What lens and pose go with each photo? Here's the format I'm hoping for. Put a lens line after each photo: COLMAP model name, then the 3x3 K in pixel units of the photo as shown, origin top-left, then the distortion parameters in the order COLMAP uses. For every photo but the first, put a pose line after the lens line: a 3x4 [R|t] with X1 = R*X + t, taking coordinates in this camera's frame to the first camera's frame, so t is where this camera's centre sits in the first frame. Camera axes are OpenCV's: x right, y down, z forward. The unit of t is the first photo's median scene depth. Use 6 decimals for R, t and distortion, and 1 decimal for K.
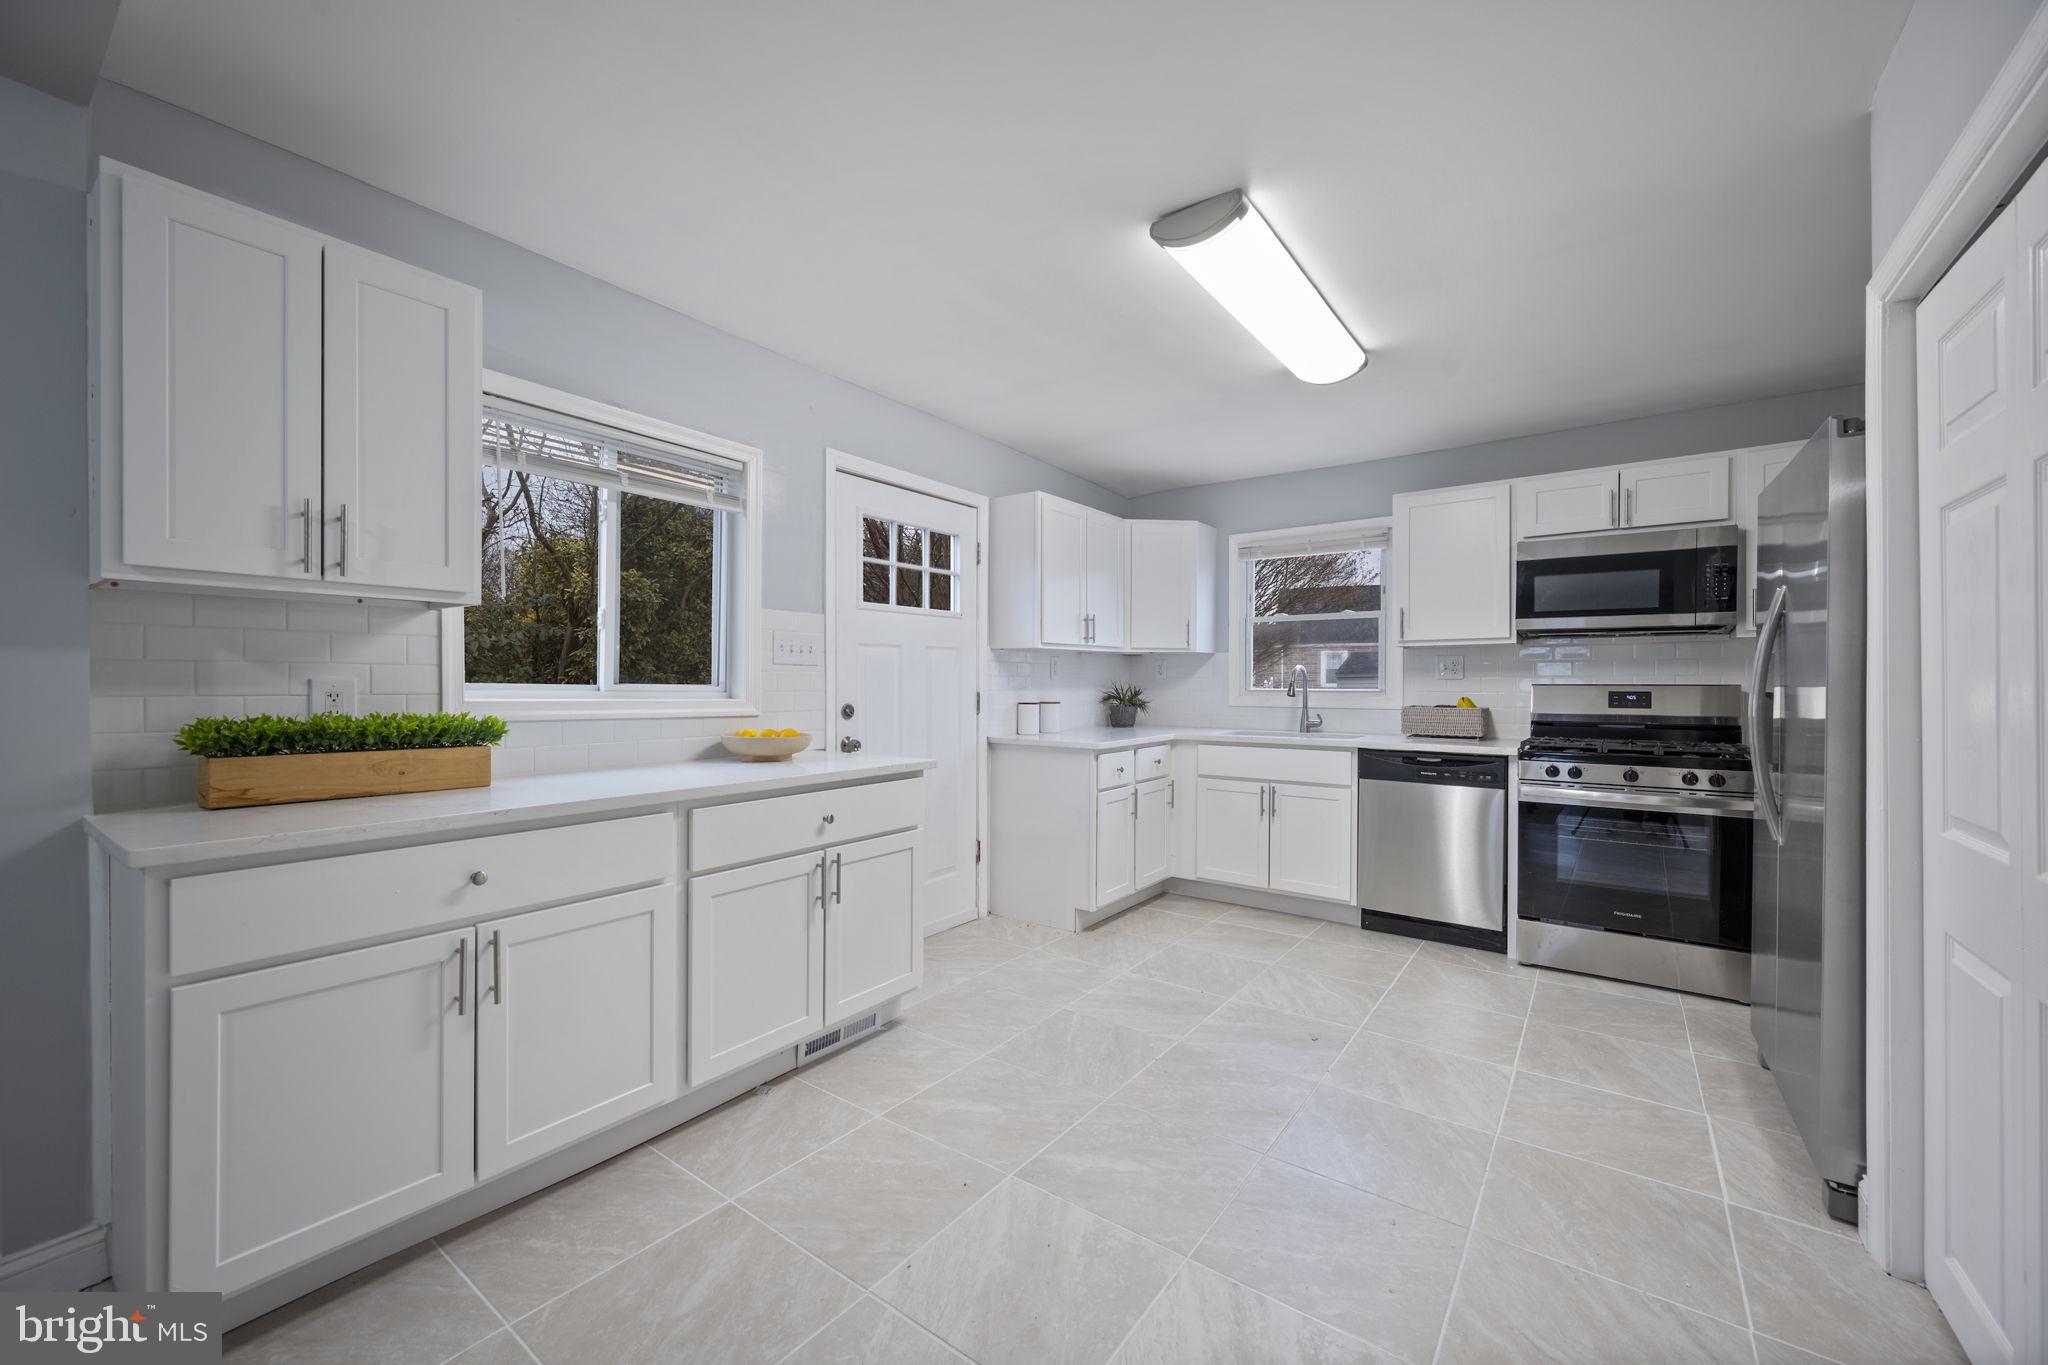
lens RADIAL K [[800.7, 0, 1021.9], [0, 800.7, 689.0], [0, 0, 1]] dist [0.000803, 0.000073]
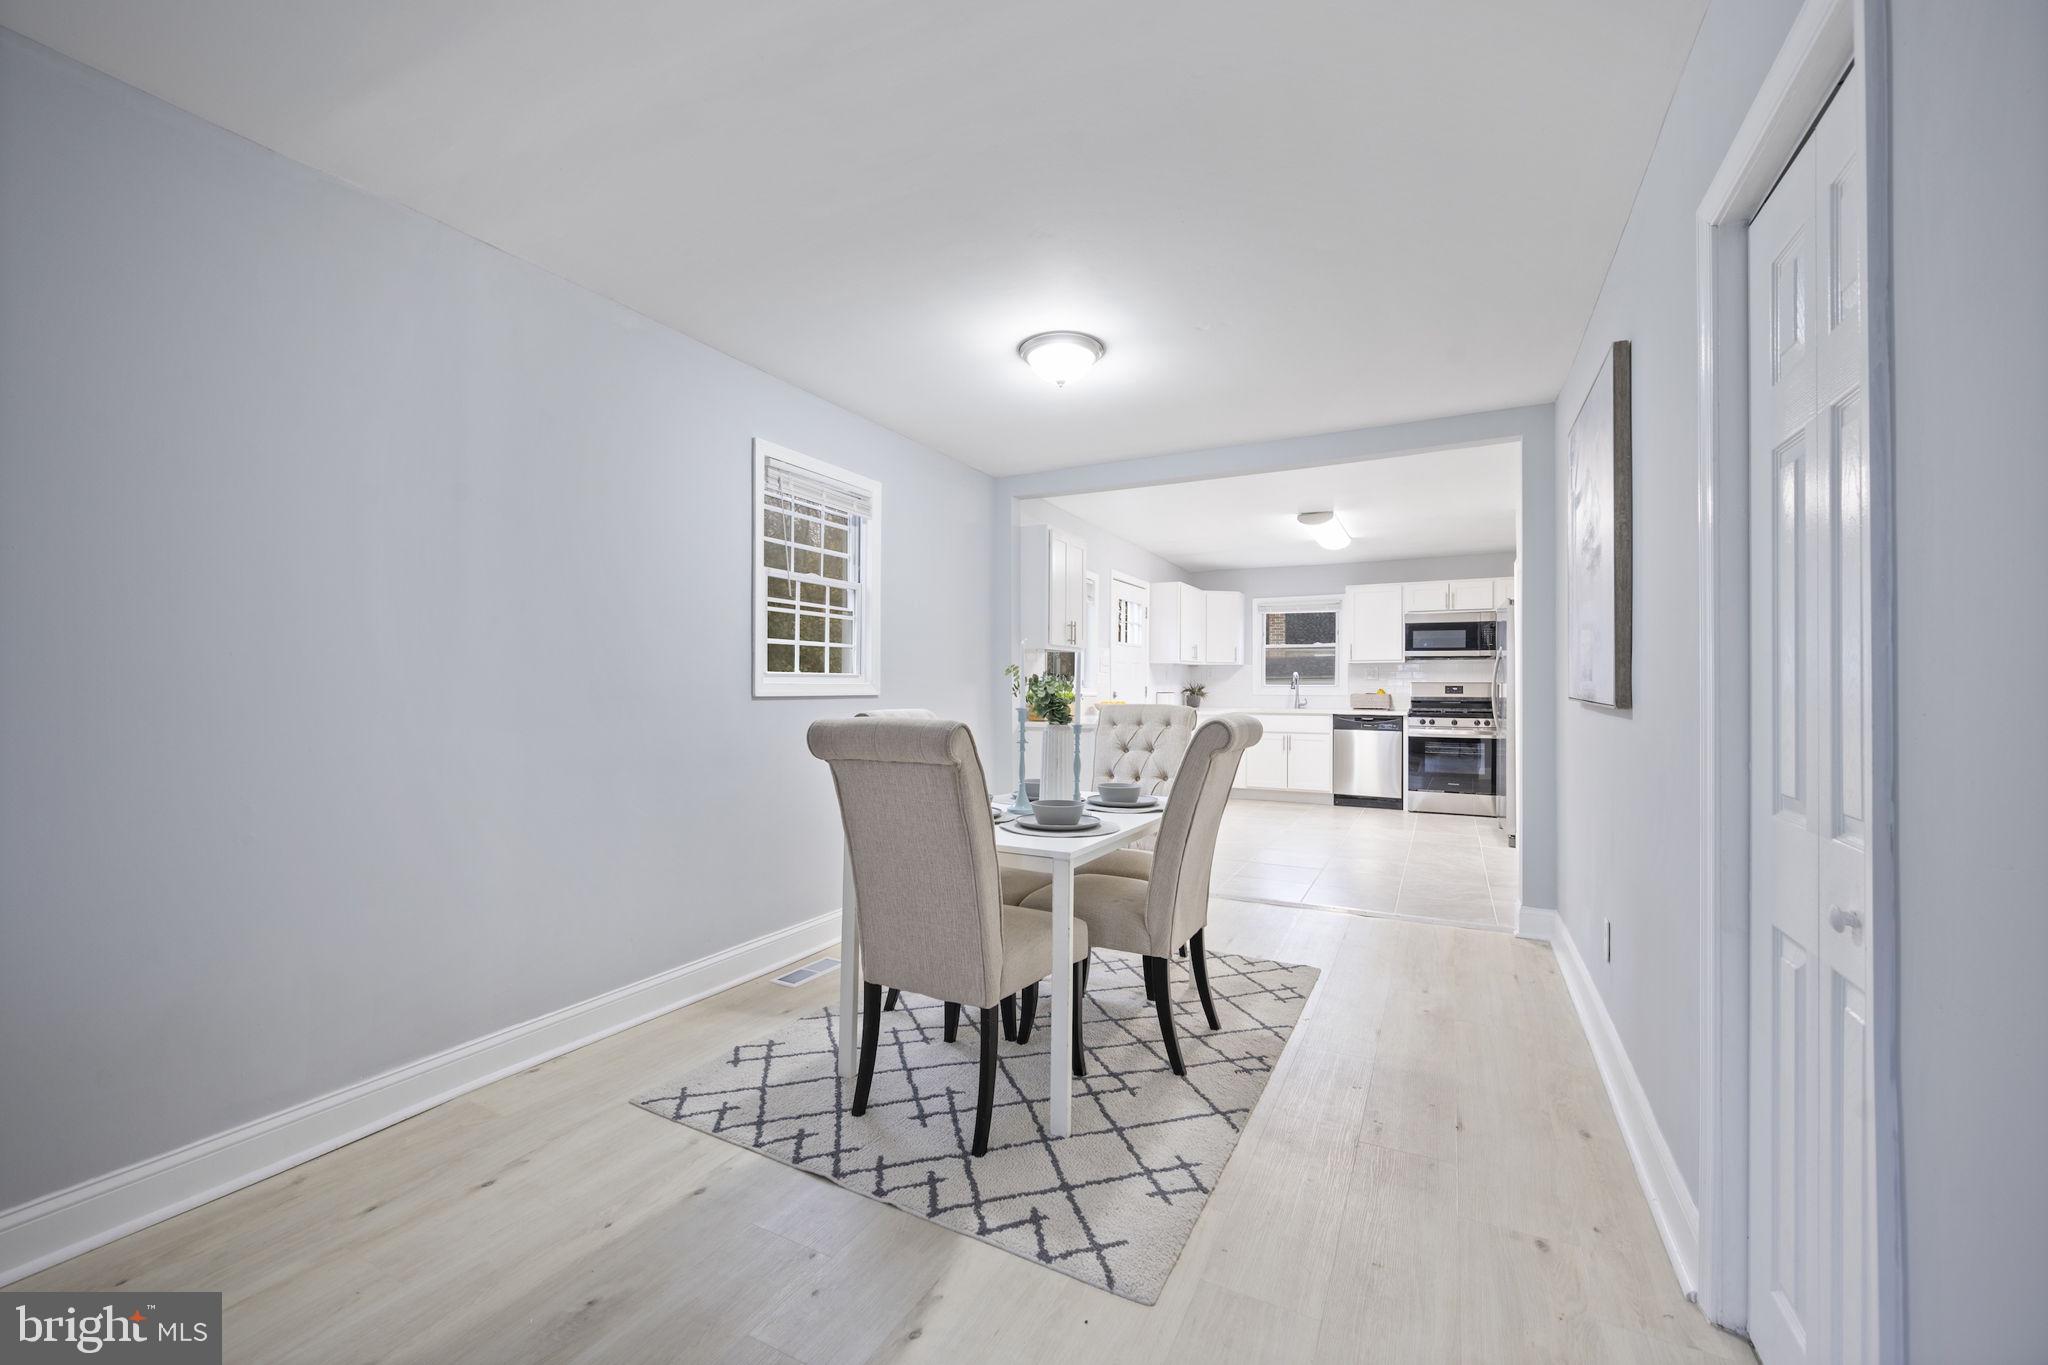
lens RADIAL K [[800.7, 0, 1041.0], [0, 800.7, 681.6], [0, 0, 1]] dist [0.000803, 0.000073]
pose [[0.984733, 0.001034, 0.174067, -0.686735], [-0.000254, 0.999990, -0.004506, 0.001197], [-0.174070, 0.004393, 0.984724, -0.897776]]
